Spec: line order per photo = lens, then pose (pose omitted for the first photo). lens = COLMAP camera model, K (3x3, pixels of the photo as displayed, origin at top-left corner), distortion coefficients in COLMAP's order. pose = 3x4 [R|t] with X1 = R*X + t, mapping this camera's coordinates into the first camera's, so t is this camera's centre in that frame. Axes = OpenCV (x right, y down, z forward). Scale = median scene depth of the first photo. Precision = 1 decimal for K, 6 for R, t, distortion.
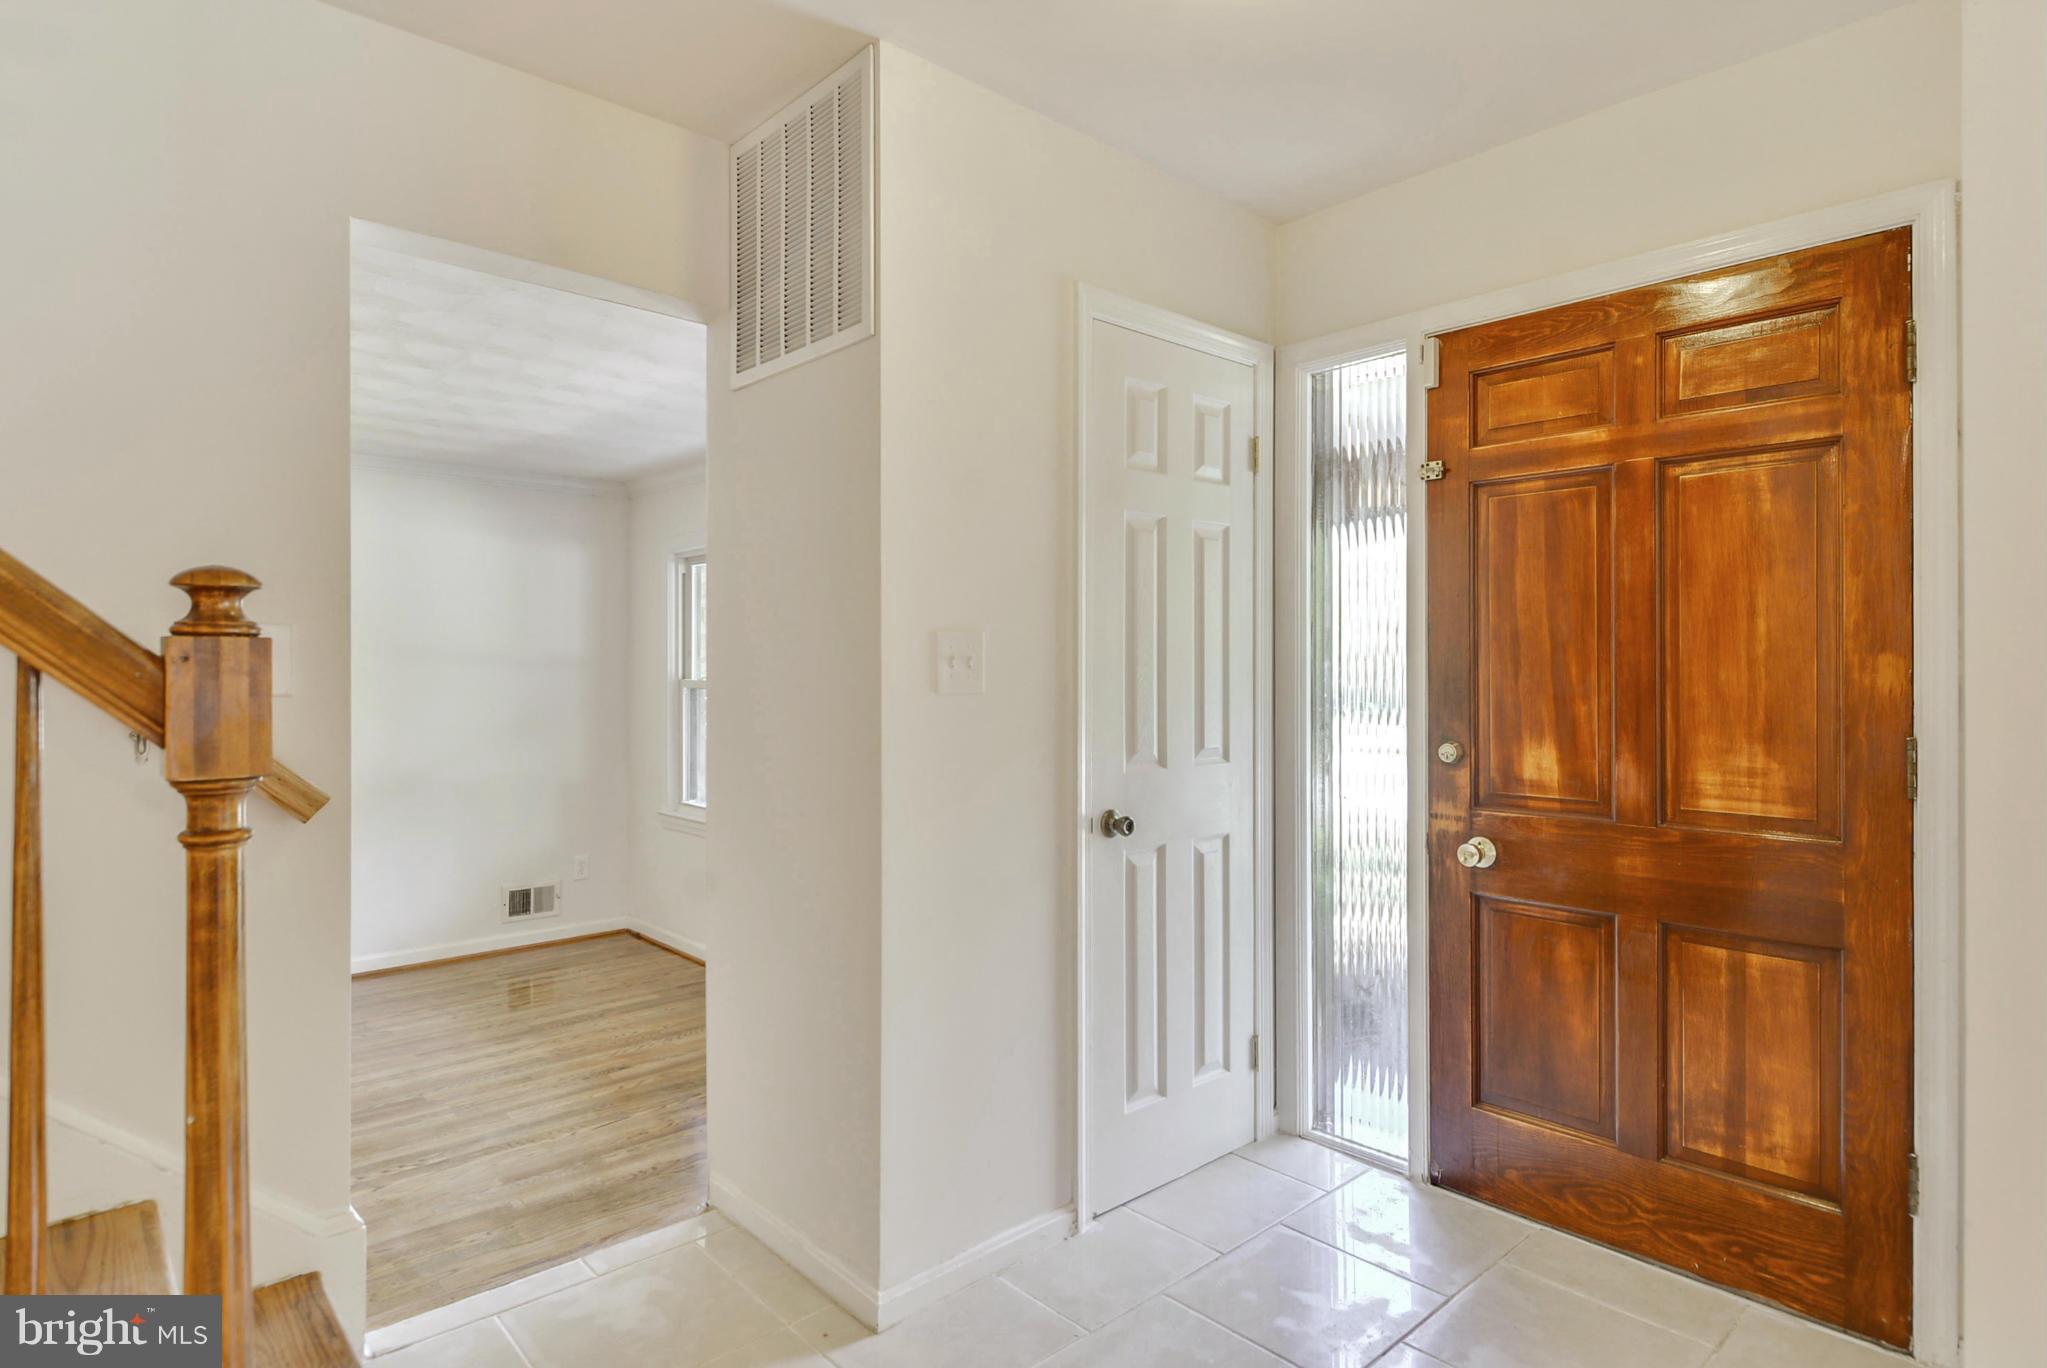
lens RADIAL K [[1100.0, 0, 1027.0], [0, 1100.0, 673.0], [0, 0, 1]] dist [-0.001725, -0.000668]
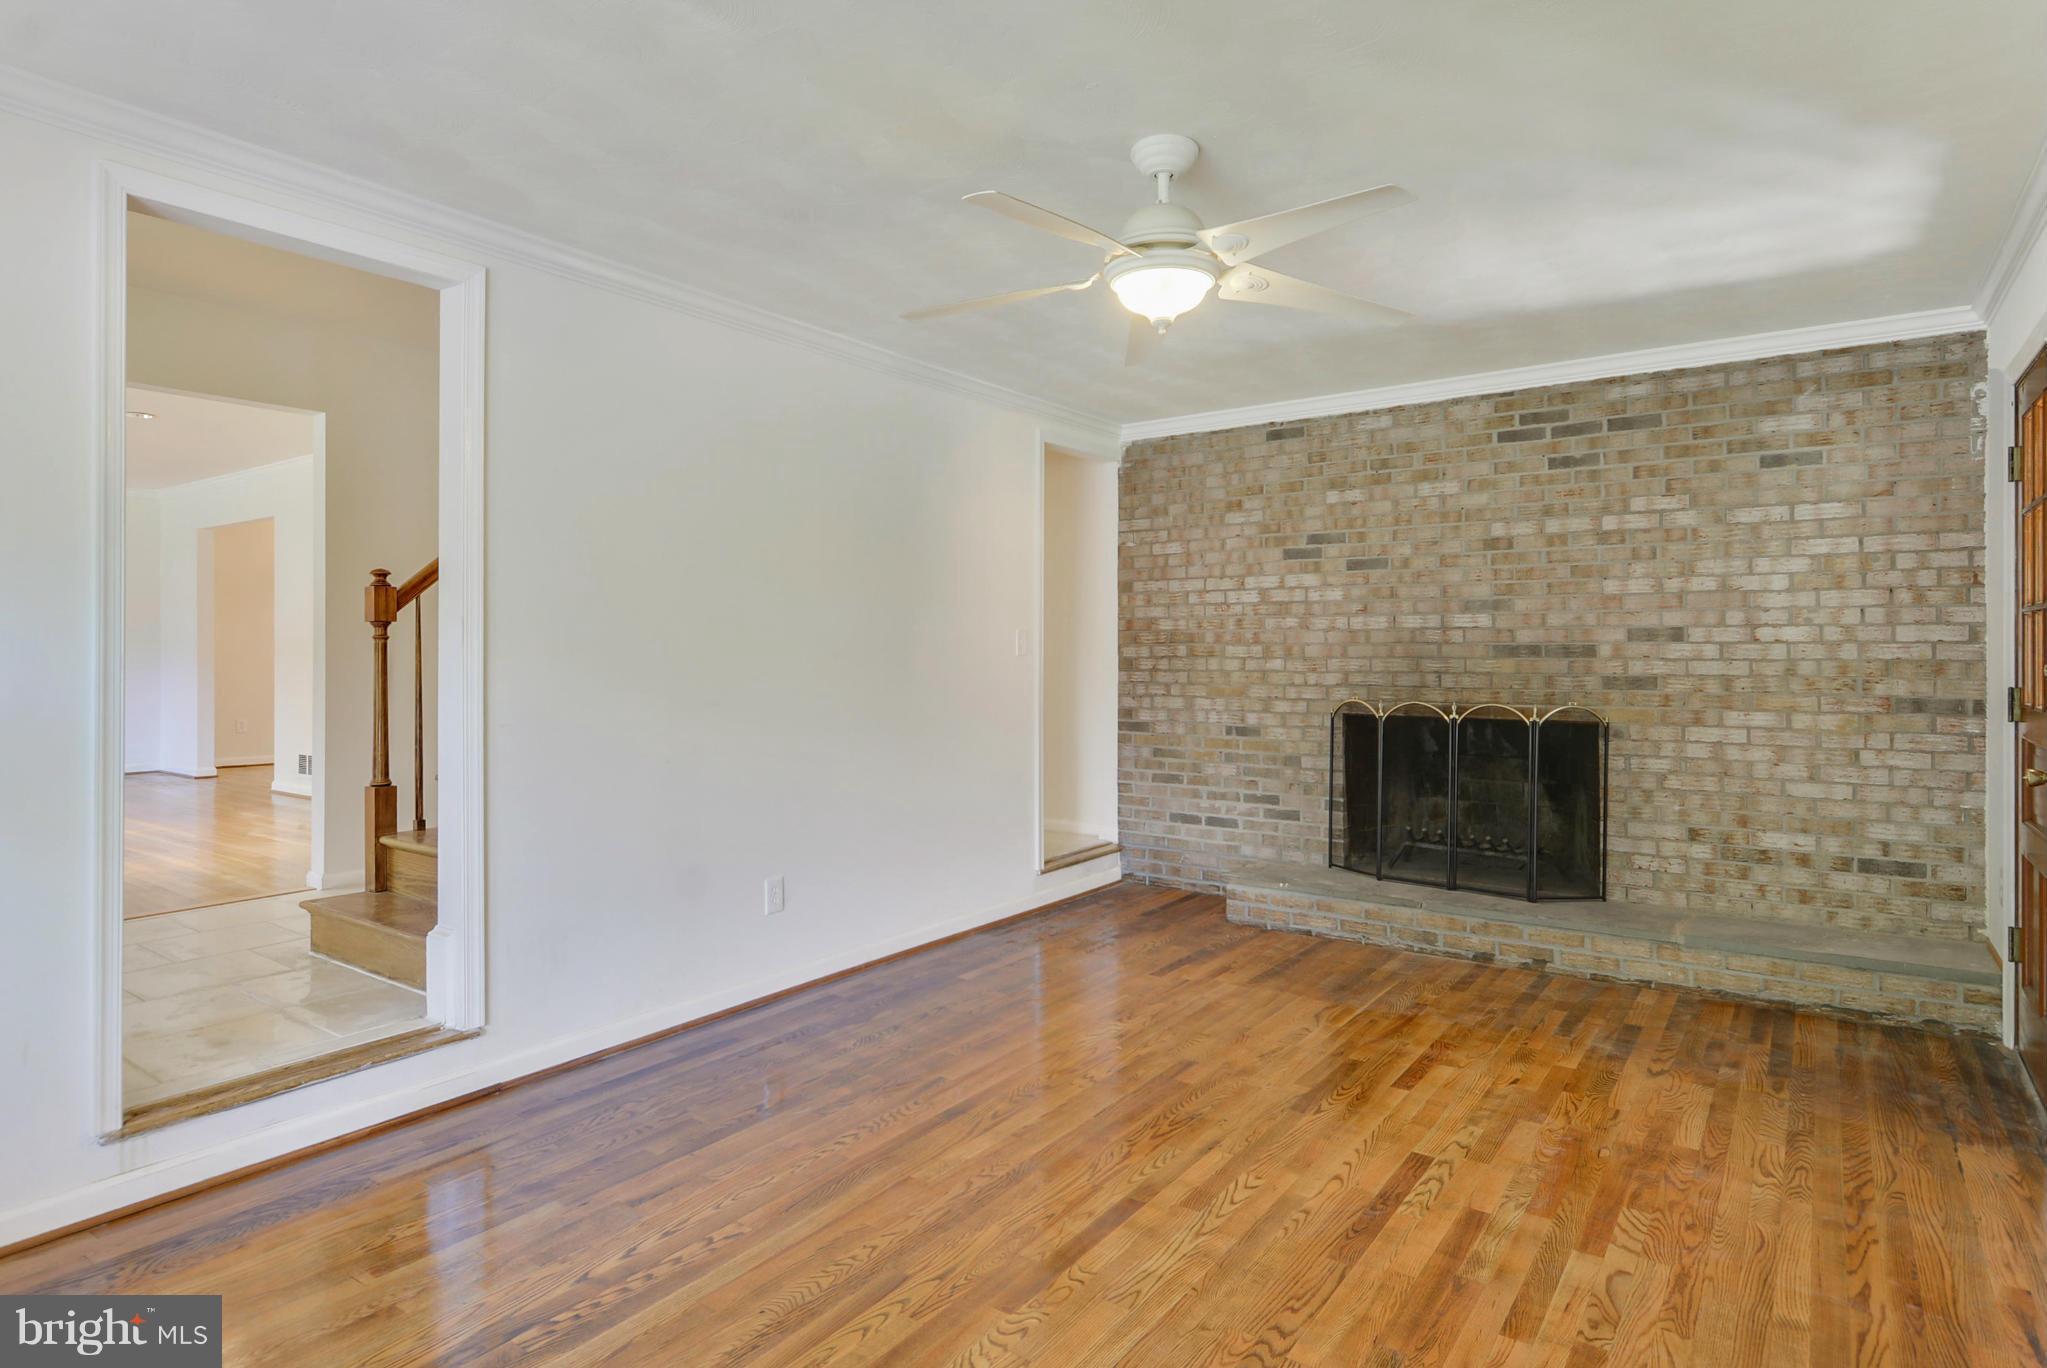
lens RADIAL K [[1100.0, 0, 1027.0], [0, 1100.0, 673.0], [0, 0, 1]] dist [-0.001725, -0.000668]
pose [[-0.979445, 0.003297, -0.201683, -0.539750], [-0.000391, 0.999833, 0.018244, 0.044401], [0.201710, 0.017947, -0.979281, 1.296459]]
